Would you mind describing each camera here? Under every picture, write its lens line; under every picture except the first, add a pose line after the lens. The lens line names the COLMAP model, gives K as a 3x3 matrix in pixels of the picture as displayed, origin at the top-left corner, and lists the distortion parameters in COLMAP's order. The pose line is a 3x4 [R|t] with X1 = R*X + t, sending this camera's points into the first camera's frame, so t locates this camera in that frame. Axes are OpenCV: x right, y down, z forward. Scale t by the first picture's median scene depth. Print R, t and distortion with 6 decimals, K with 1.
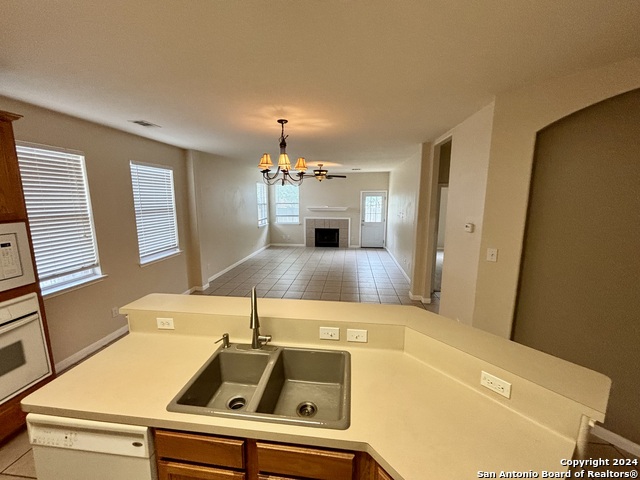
lens RADIAL K [[258.6, 0, 320.9], [0, 258.6, 240.2], [0, 0, 1]] dist [-0.000619, 0.000106]
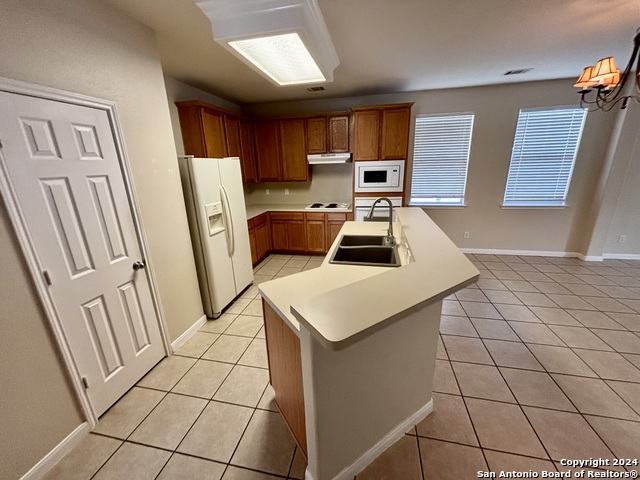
lens RADIAL K [[258.6, 0, 320.7], [0, 258.6, 239.3], [0, 0, 1]] dist [-0.000619, 0.000106]
pose [[-0.091950, 0.286222, -0.953741, 0.512037], [-0.132967, 0.945692, 0.296626, 0.000521], [0.986846, 0.154091, -0.048898, 0.287694]]
